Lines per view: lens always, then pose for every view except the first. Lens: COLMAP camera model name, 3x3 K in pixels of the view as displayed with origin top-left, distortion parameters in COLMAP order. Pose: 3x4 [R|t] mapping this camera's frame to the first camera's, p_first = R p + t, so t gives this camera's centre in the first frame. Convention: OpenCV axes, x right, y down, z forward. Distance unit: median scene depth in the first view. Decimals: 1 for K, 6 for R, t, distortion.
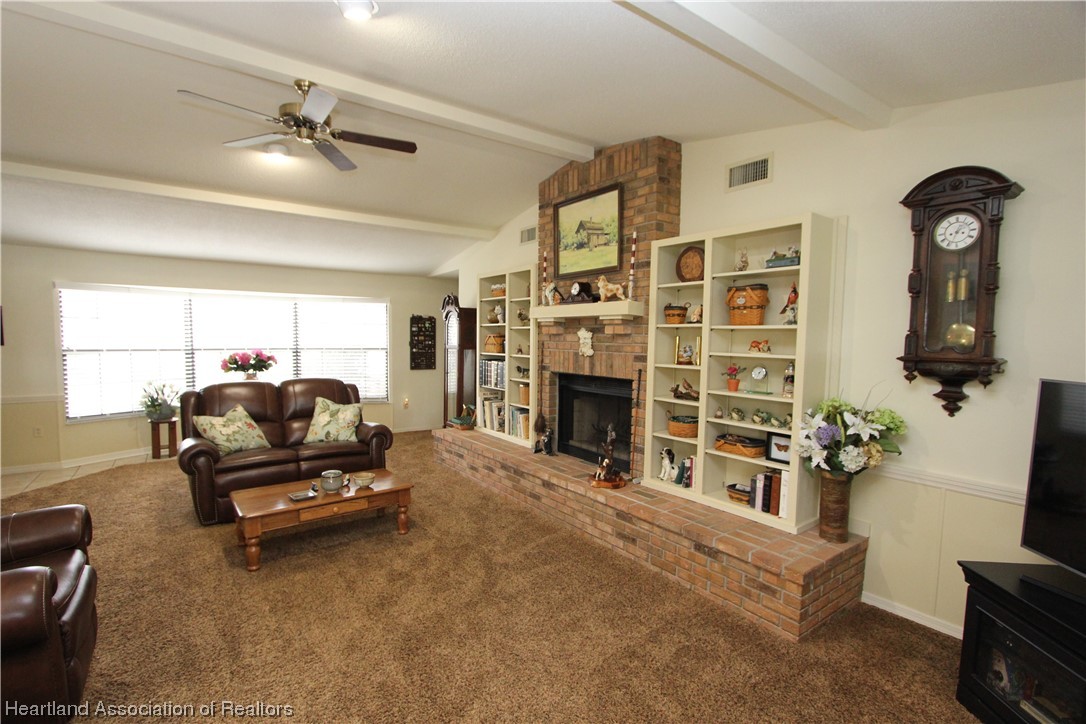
lens RADIAL K [[501.1, 0, 533.0], [0, 501.1, 369.9], [0, 0, 1]] dist [-0.018982, 0.003760]
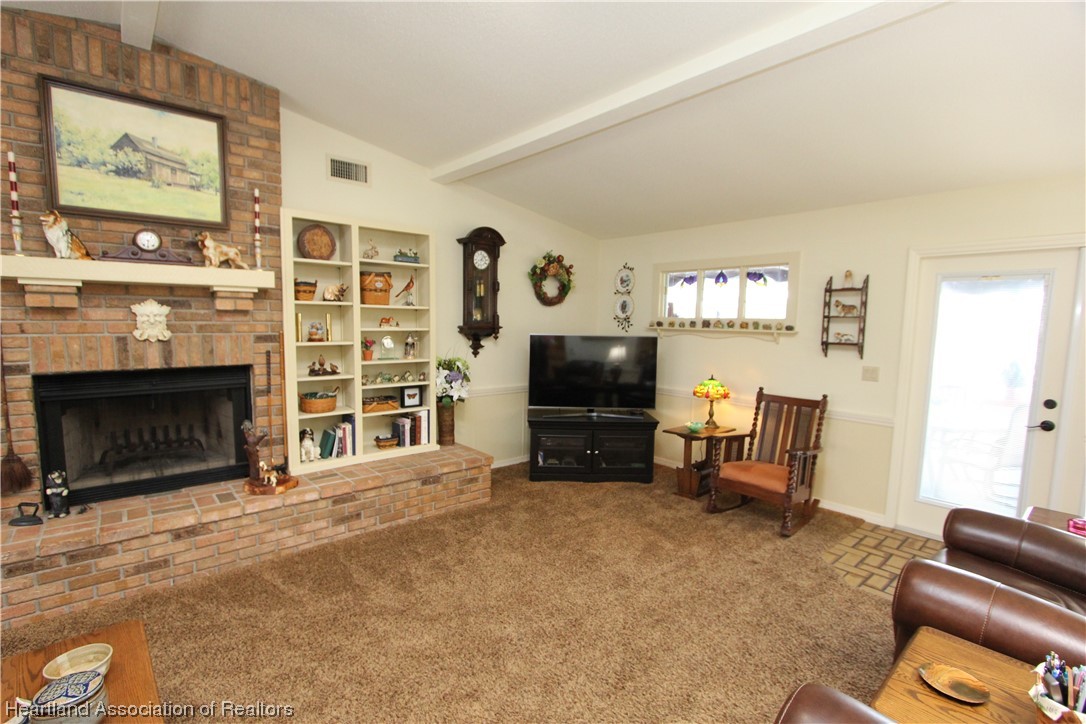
lens RADIAL K [[501.1, 0, 533.0], [0, 501.1, 369.9], [0, 0, 1]] dist [-0.018982, 0.003760]
pose [[-0.085378, -0.112483, 0.989979, -0.689625], [0.051919, 0.991755, 0.117162, -0.046086], [-0.994995, 0.061402, -0.078834, 0.606699]]
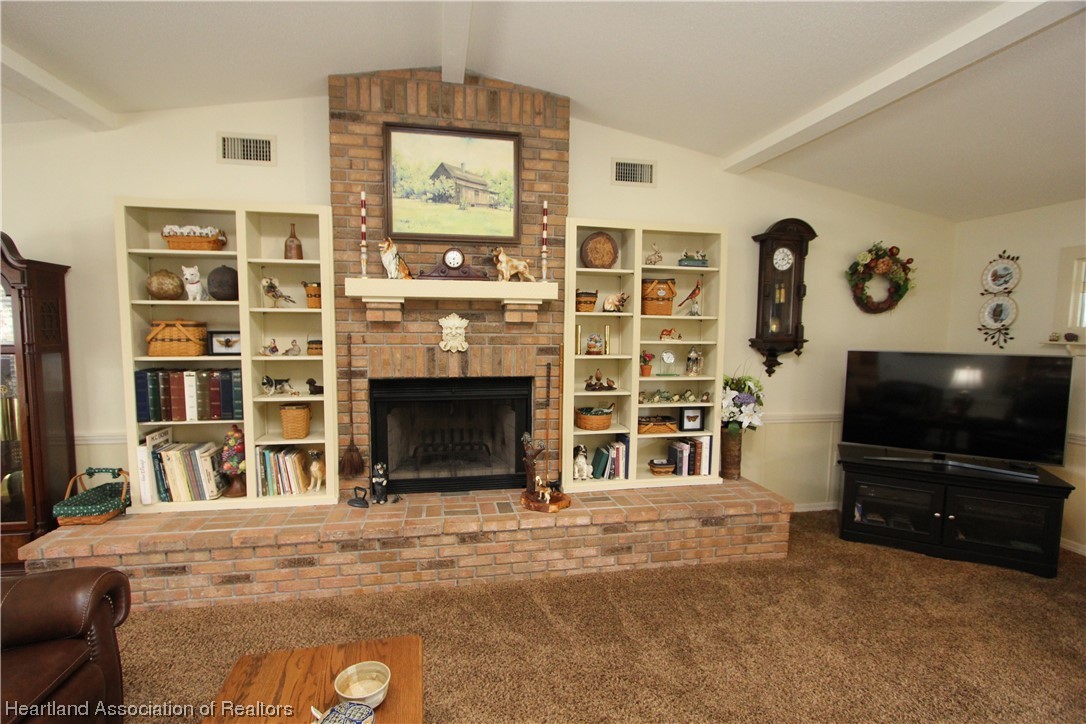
lens RADIAL K [[501.1, 0, 533.0], [0, 501.1, 369.9], [0, 0, 1]] dist [-0.018982, 0.003760]
pose [[0.419503, -0.084695, 0.903794, -0.578743], [0.057079, 0.996129, 0.066854, -0.049143], [-0.905958, 0.023542, 0.422713, 0.655501]]
